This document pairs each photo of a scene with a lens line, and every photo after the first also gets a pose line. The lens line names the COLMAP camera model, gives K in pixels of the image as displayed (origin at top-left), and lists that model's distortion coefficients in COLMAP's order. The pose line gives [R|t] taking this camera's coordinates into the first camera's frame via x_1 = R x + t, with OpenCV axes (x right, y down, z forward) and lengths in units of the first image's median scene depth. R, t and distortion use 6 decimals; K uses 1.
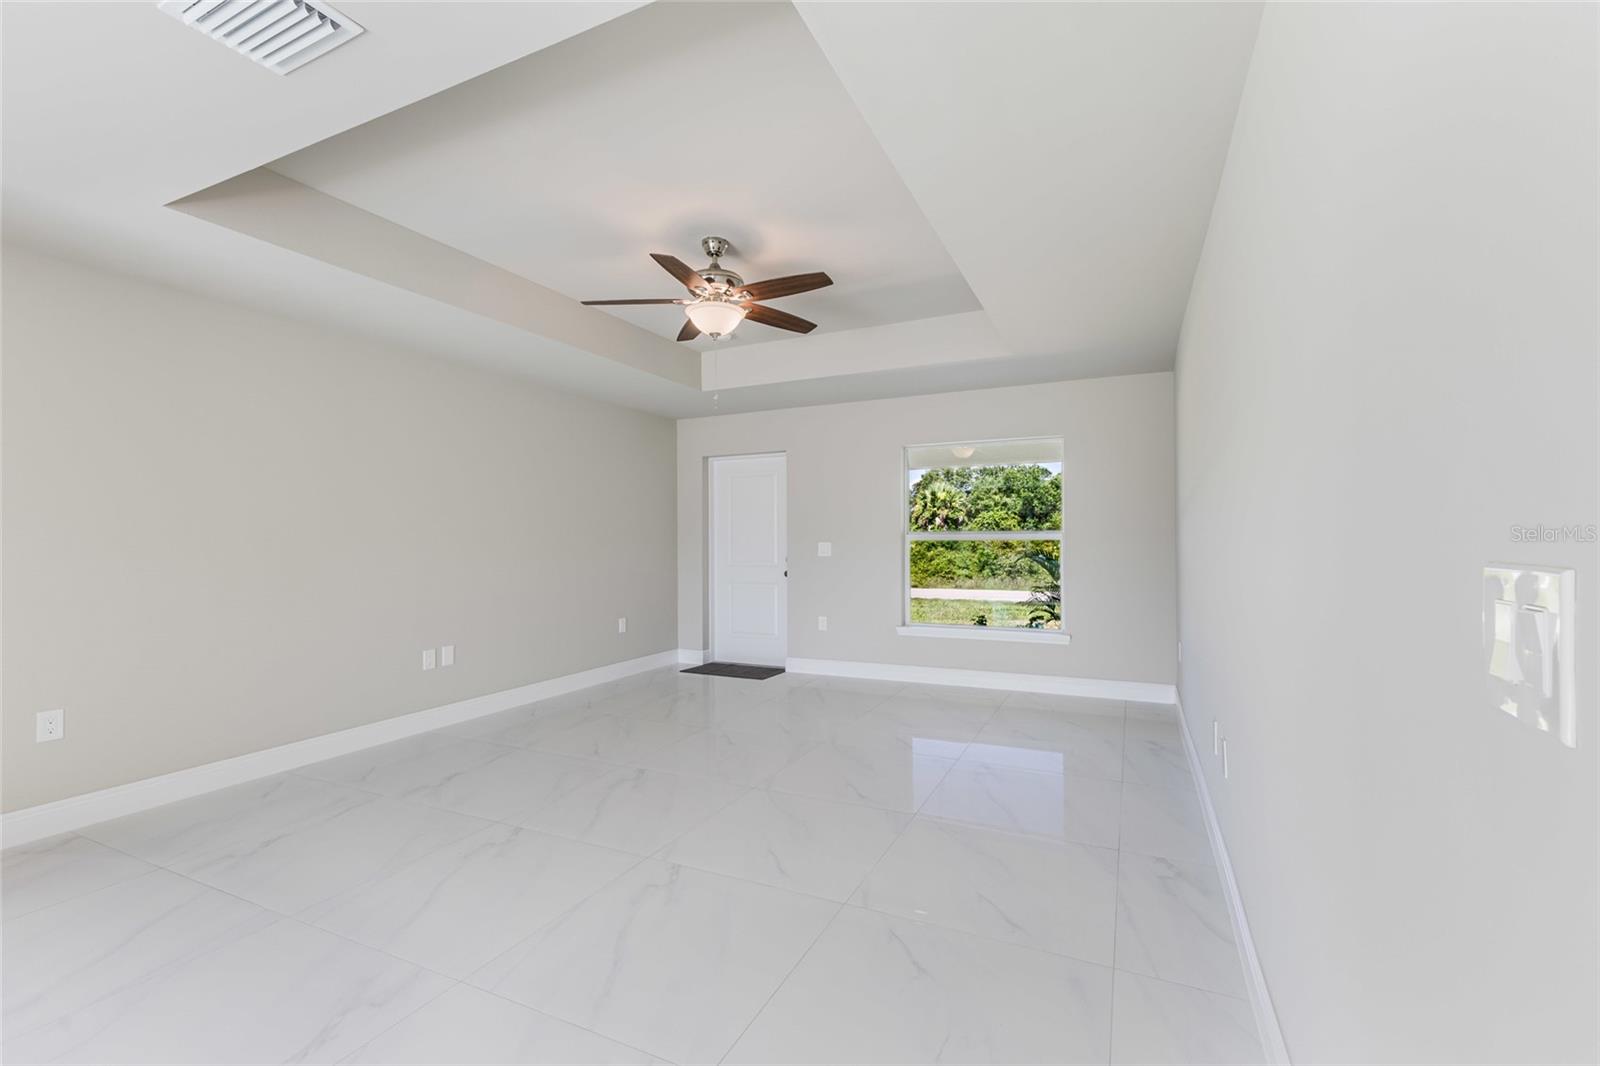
lens RADIAL K [[691.5, 0, 798.8], [0, 691.5, 542.7], [0, 0, 1]] dist [0.008076, -0.003541]
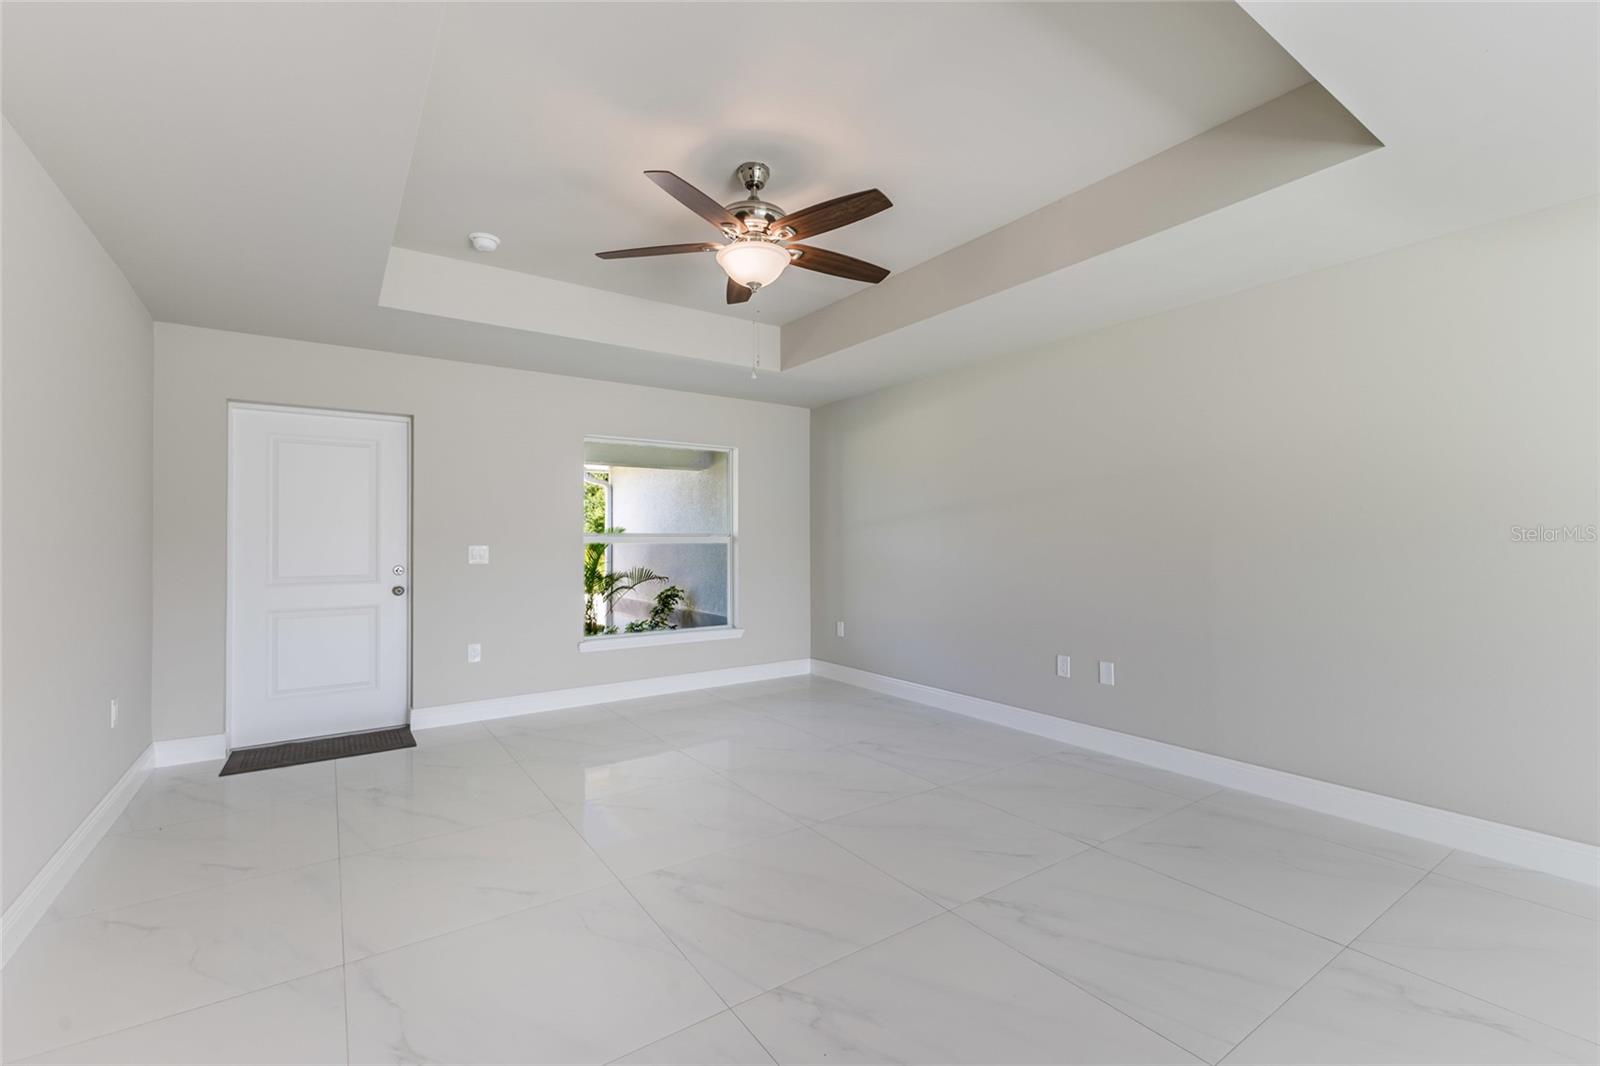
lens RADIAL K [[691.5, 0, 793.3], [0, 691.5, 532.2], [0, 0, 1]] dist [0.008076, -0.003541]
pose [[0.507799, 0.010610, 0.861410, -0.439421], [0.013400, 0.999706, -0.020212, 0.005265], [-0.861371, 0.021807, 0.507508, 0.320339]]
